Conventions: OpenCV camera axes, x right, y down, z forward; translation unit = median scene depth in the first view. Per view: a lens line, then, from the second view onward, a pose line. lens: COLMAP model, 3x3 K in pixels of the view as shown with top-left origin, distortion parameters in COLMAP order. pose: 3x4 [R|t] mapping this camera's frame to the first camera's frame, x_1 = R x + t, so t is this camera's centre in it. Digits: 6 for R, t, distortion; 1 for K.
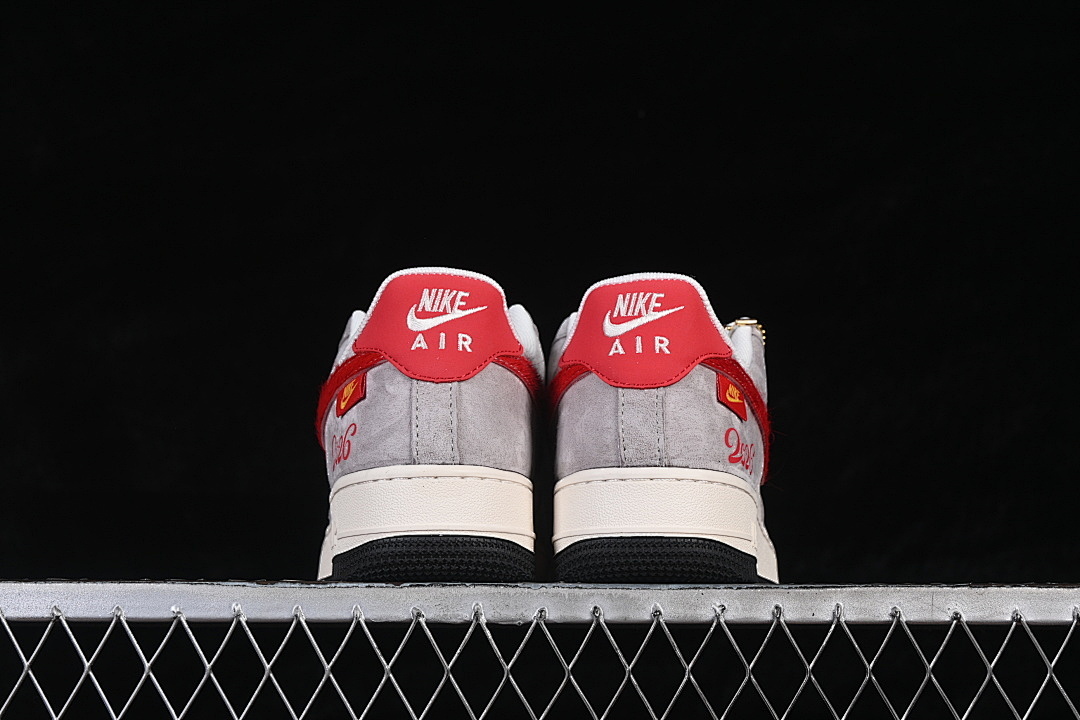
lens RADIAL K [[2365.8, 0, 529.5], [0, 2365.8, 362.5], [0, 0, 1]] dist [-0.015104, 0.000000]
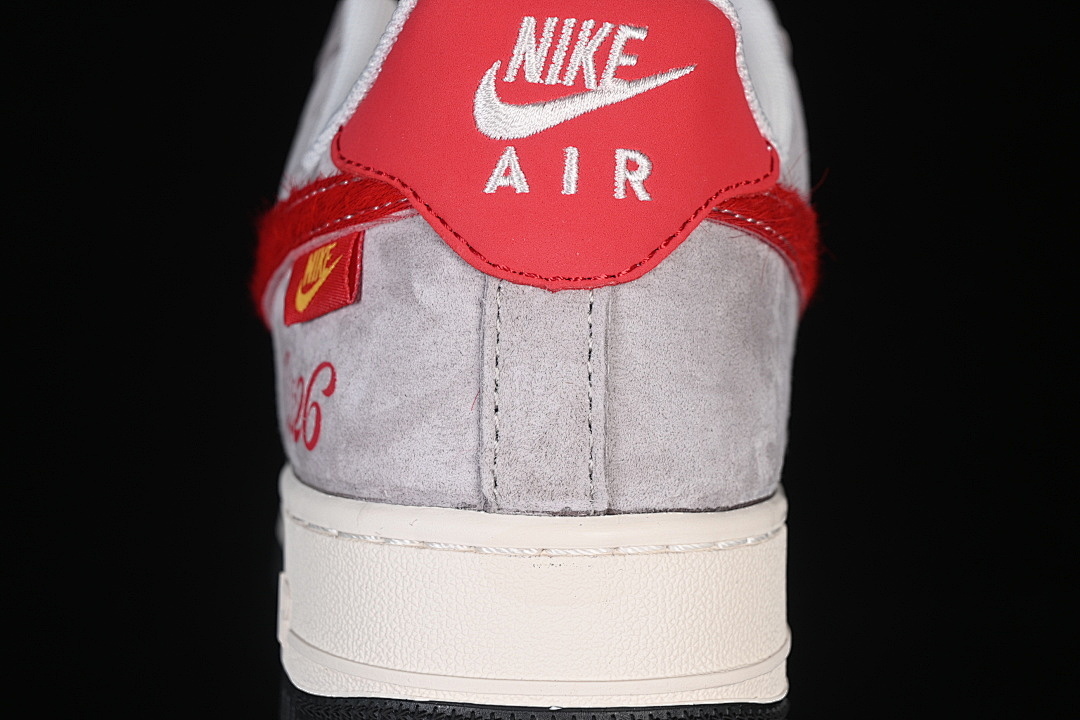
lens RADIAL K [[2365.8, 0, 541.4], [0, 2365.8, 358.8], [0, 0, 1]] dist [-0.015104, 0.000000]
pose [[0.999154, 0.031787, -0.026108, -0.030857], [-0.024161, 0.967184, 0.252926, -0.072435], [0.033291, -0.252081, 0.967133, 0.640917]]
